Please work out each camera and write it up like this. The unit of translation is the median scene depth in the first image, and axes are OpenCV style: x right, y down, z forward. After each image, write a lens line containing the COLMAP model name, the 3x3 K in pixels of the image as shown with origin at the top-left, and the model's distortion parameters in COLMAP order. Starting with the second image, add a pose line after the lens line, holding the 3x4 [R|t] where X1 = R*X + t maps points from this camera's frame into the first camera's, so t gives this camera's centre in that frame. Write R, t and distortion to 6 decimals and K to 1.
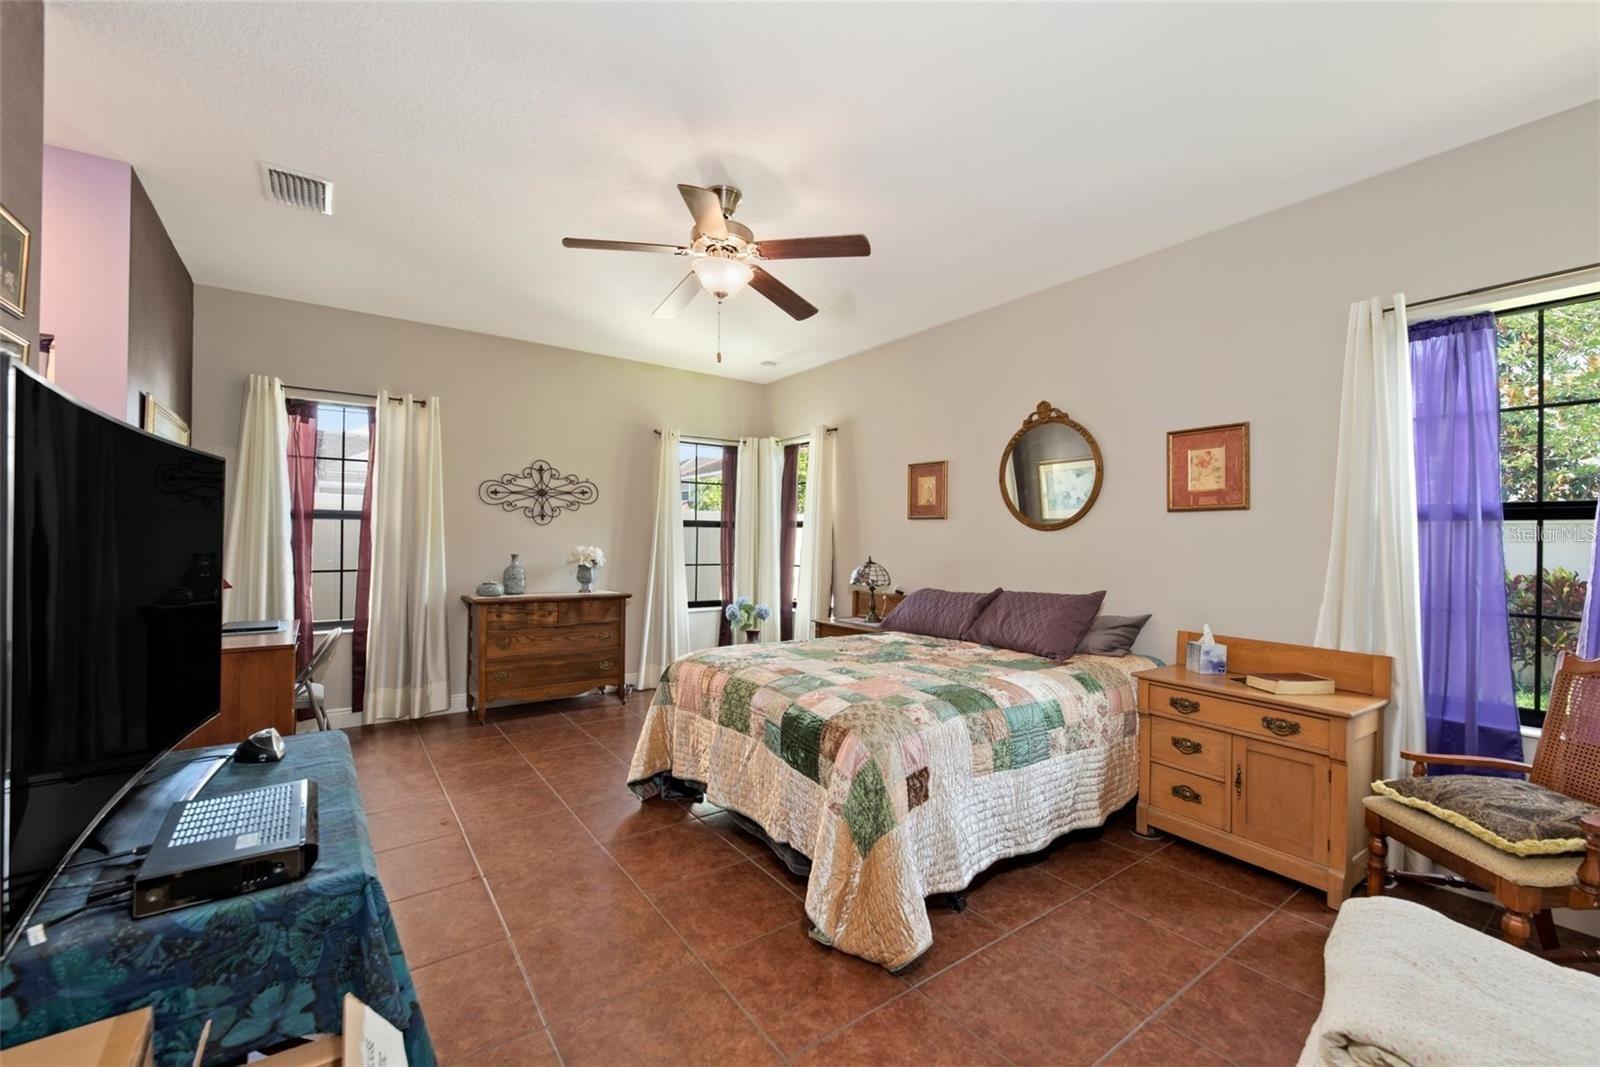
lens RADIAL K [[660.7, 0, 800.9], [0, 660.7, 539.0], [0, 0, 1]] dist [-0.001748, -0.000102]
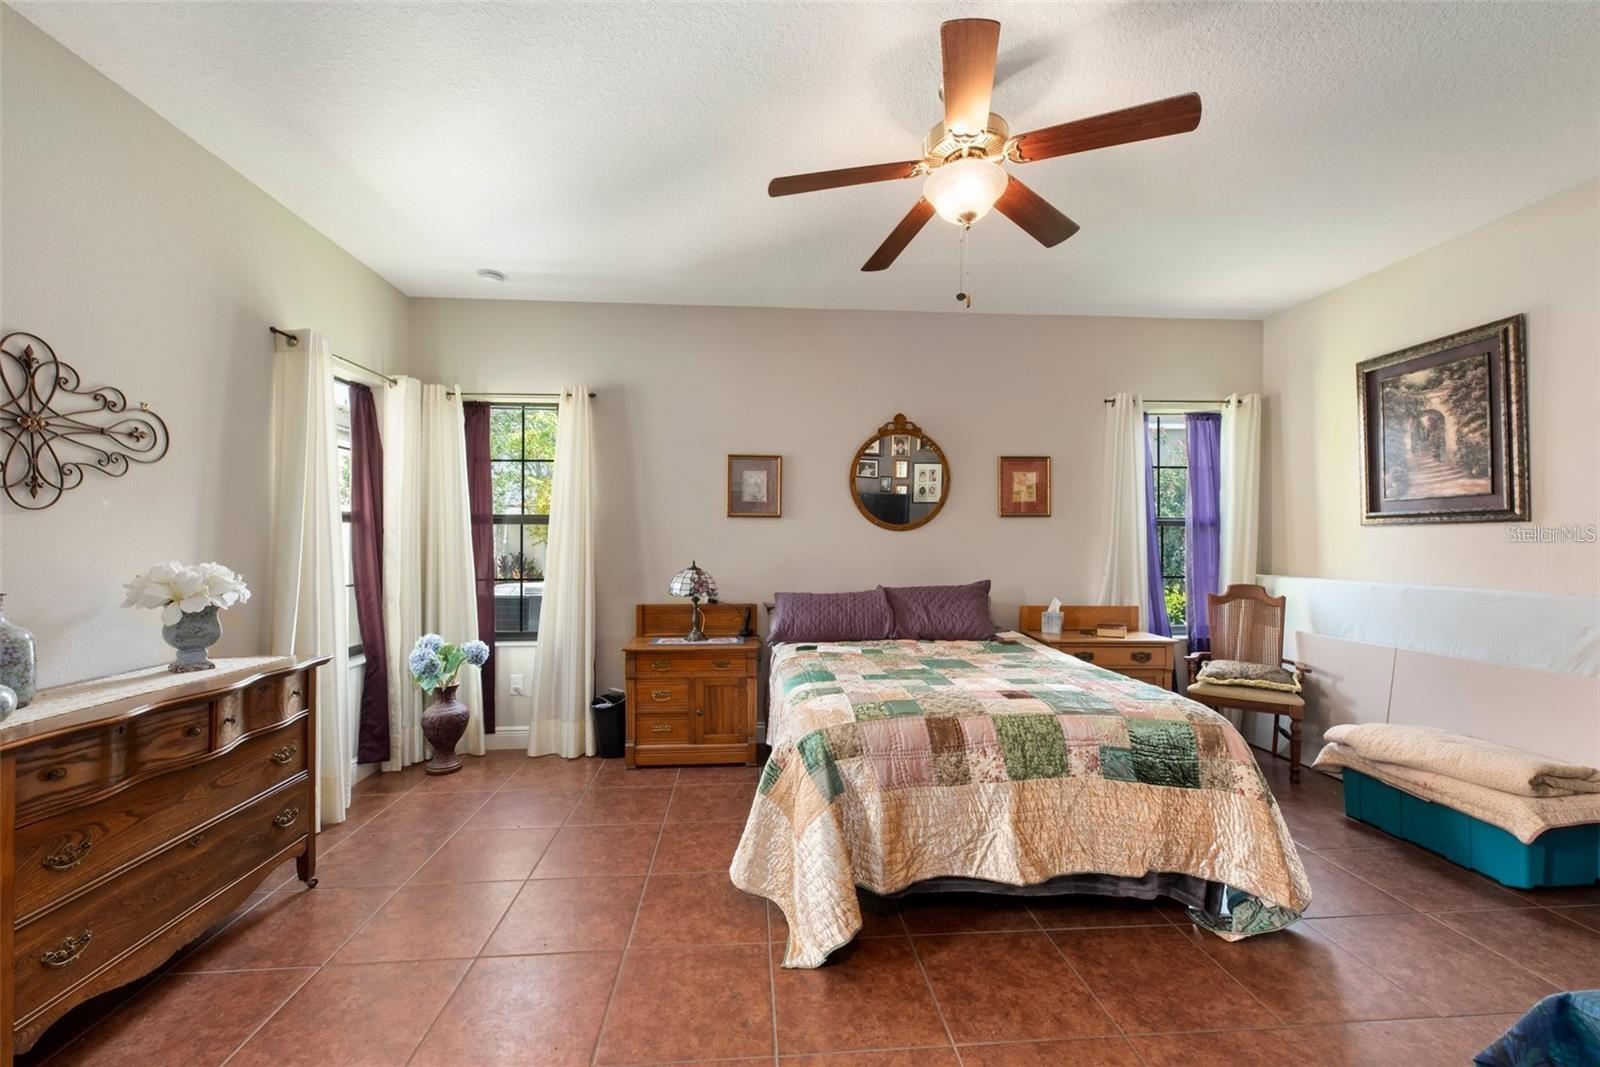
lens RADIAL K [[642.1, 0, 797.8], [0, 642.1, 537.1], [0, 0, 1]] dist [0.001108, -0.000181]
pose [[0.513654, -0.005086, 0.857982, -0.619524], [0.006567, 0.999976, 0.001996, -0.004566], [-0.857972, 0.004610, 0.513675, 0.574950]]
